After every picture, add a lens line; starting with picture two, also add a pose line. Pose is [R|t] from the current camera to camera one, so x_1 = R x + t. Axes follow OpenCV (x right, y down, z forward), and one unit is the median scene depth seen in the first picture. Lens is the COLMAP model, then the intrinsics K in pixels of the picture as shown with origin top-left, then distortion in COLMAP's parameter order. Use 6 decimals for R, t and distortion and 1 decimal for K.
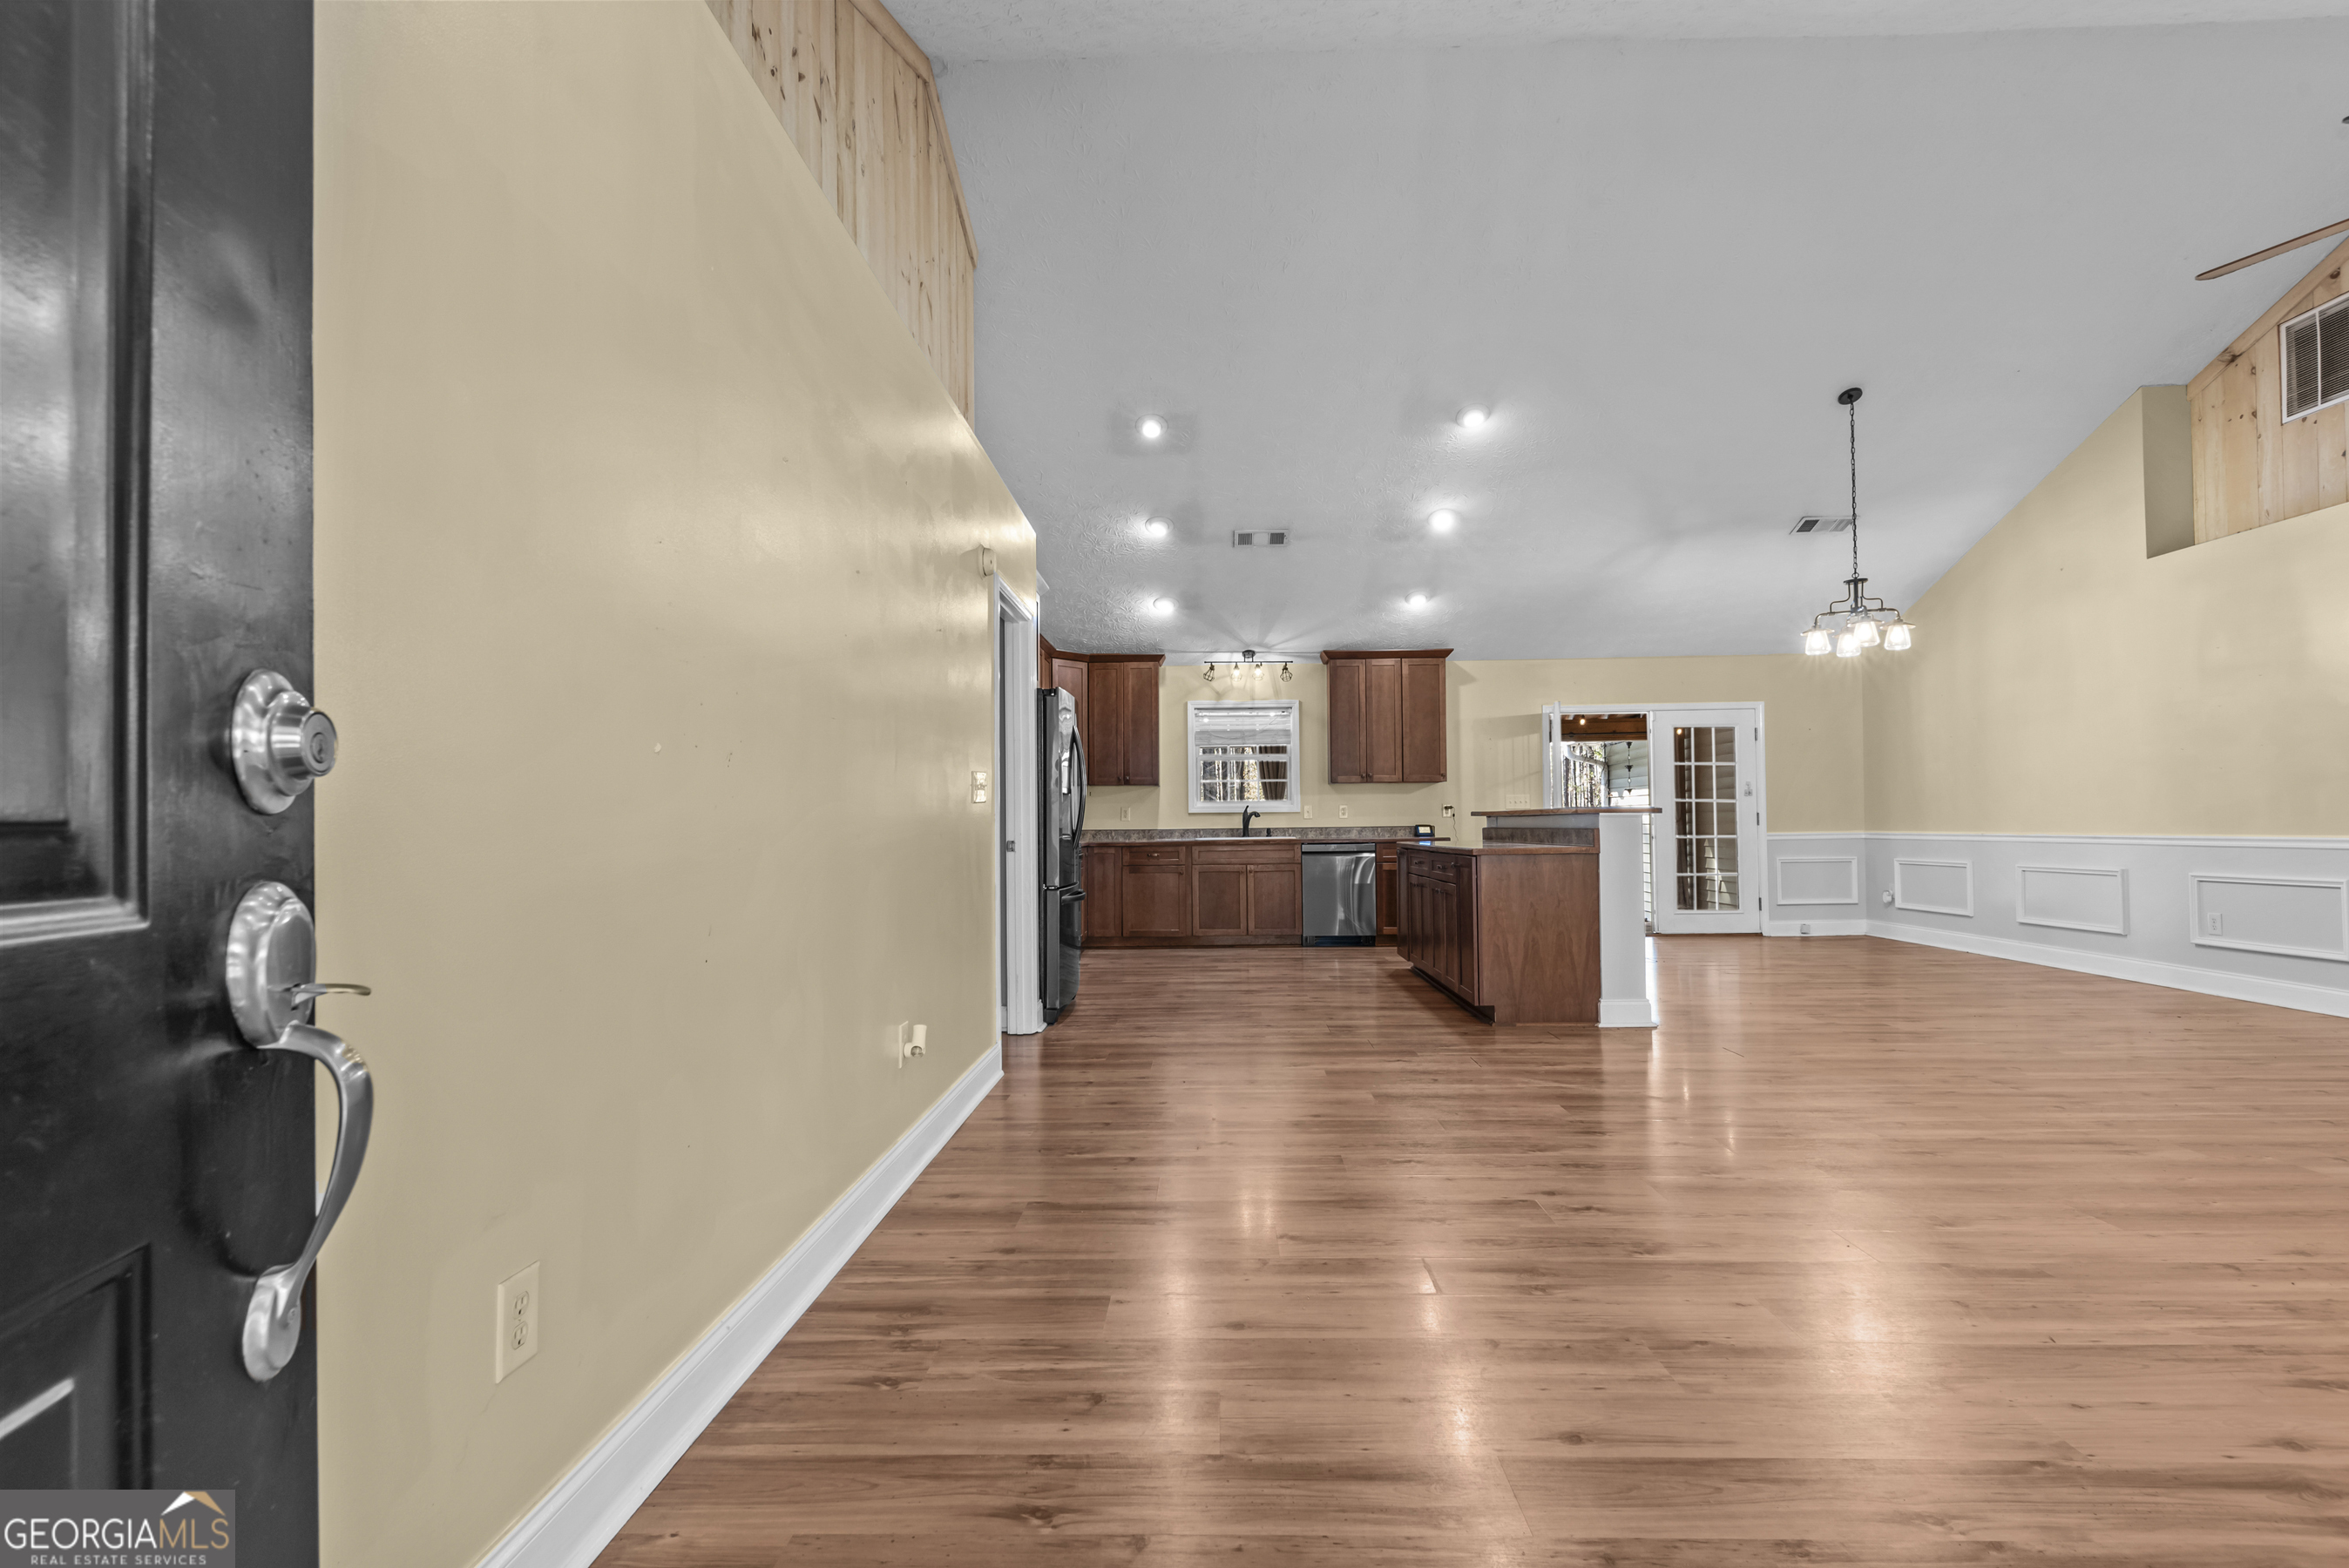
lens RADIAL K [[1052.2, 0, 1186.1], [0, 1052.2, 814.4], [0, 0, 1]] dist [0.017335, -0.005939]
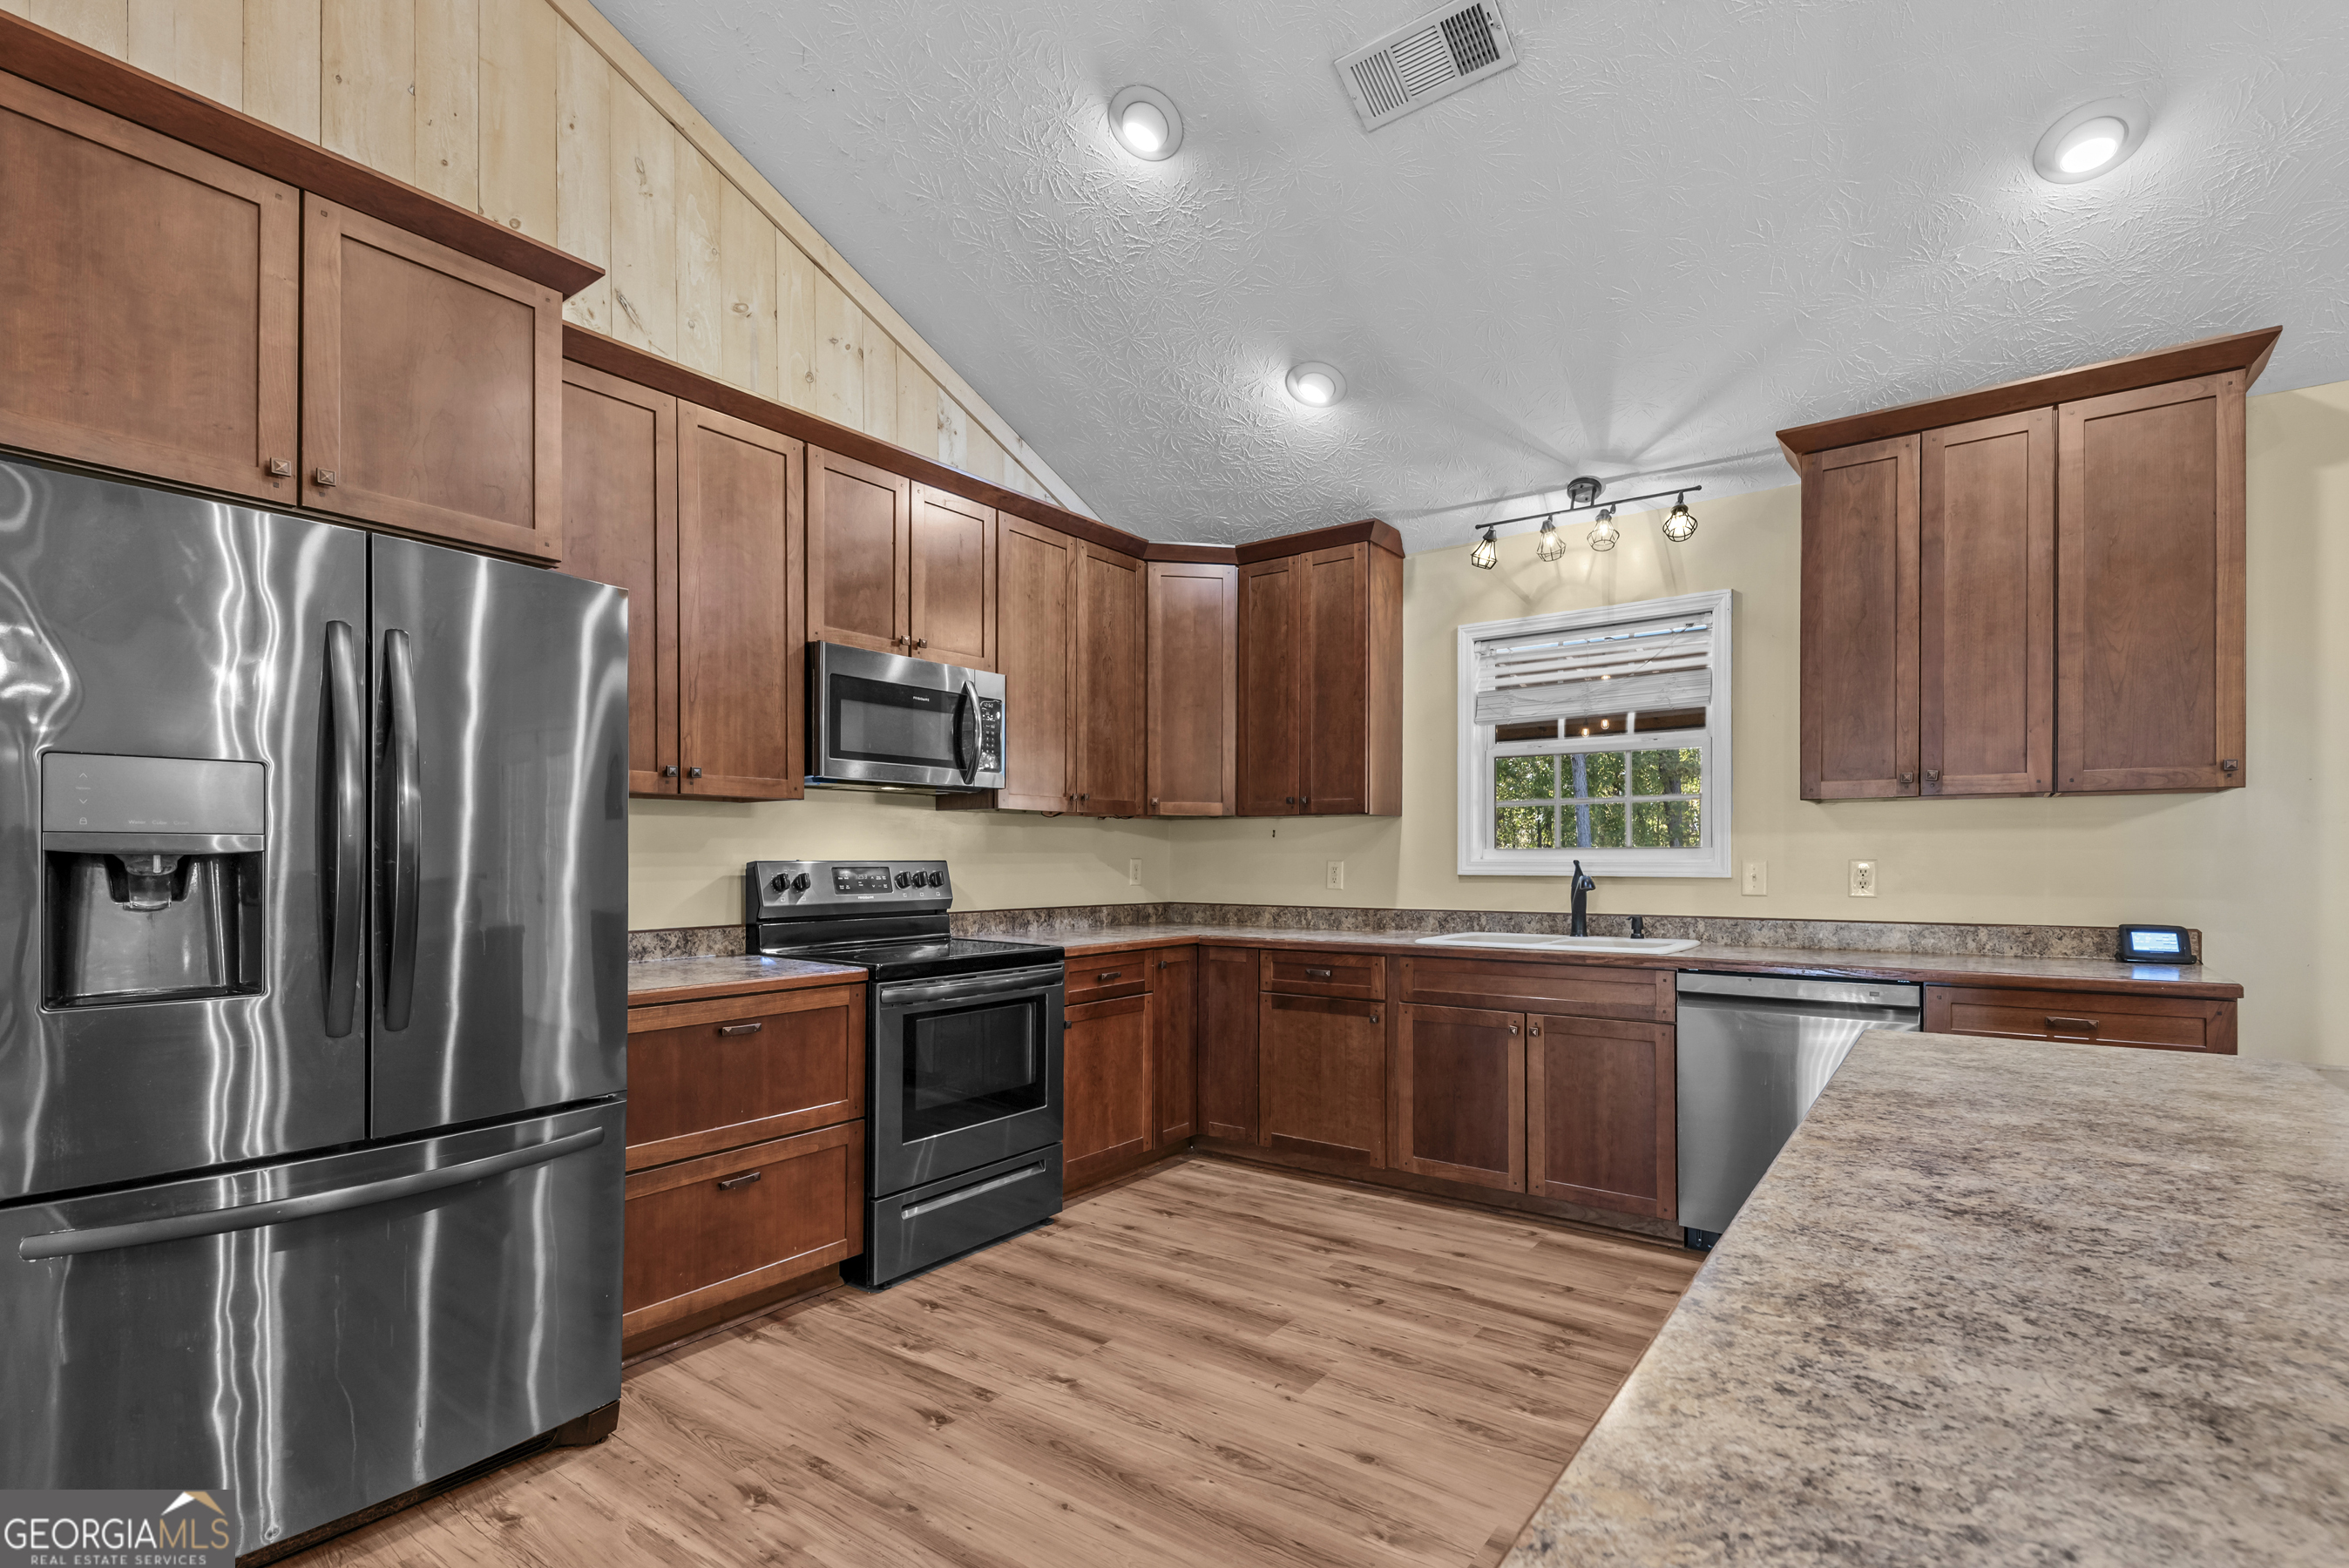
lens RADIAL K [[1065.9, 0, 1212.3], [0, 1065.9, 864.0], [0, 0, 1]] dist [0.003917, 0.000486]
pose [[0.829629, 0.011117, -0.558204, 0.173165], [-0.003375, 0.999883, 0.014897, -0.012854], [0.558305, -0.010476, 0.829570, 0.581457]]
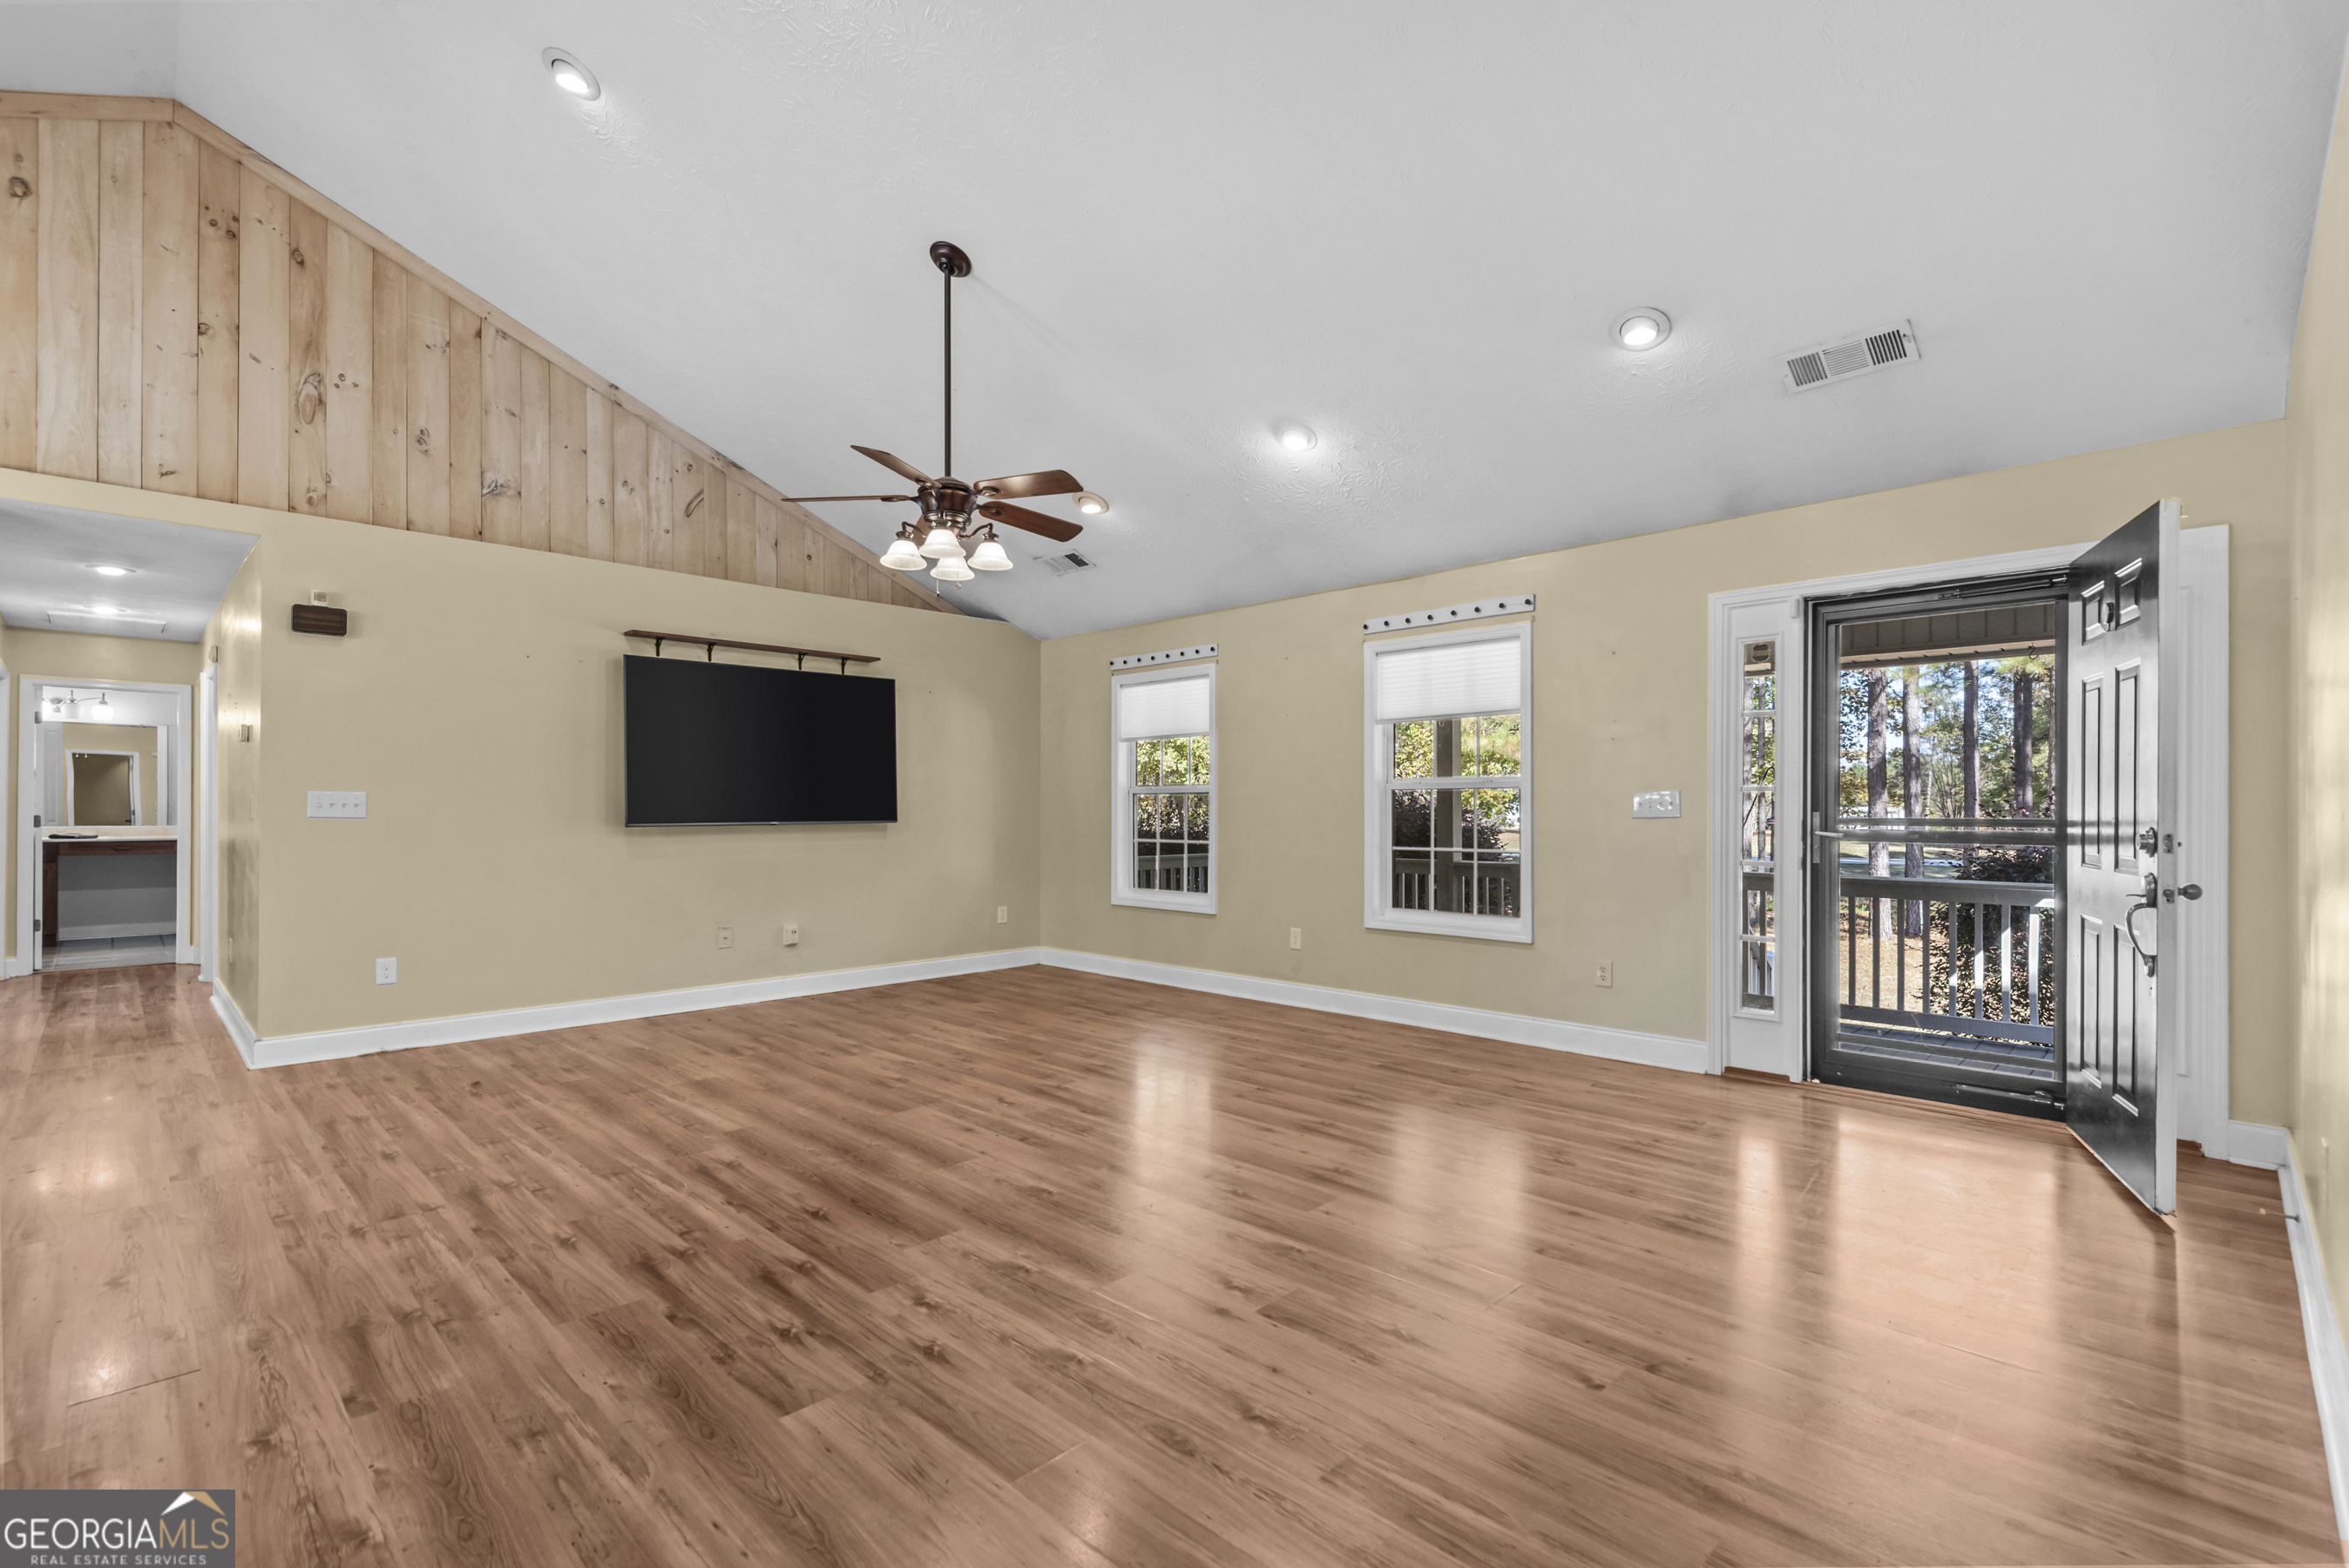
lens RADIAL K [[1052.2, 0, 1186.1], [0, 1052.2, 814.4], [0, 0, 1]] dist [0.017335, -0.005939]
pose [[-0.734945, 0.010207, 0.678050, -0.067646], [0.001523, 0.999909, -0.013400, -0.008580], [-0.678125, -0.008816, -0.734894, 0.530398]]
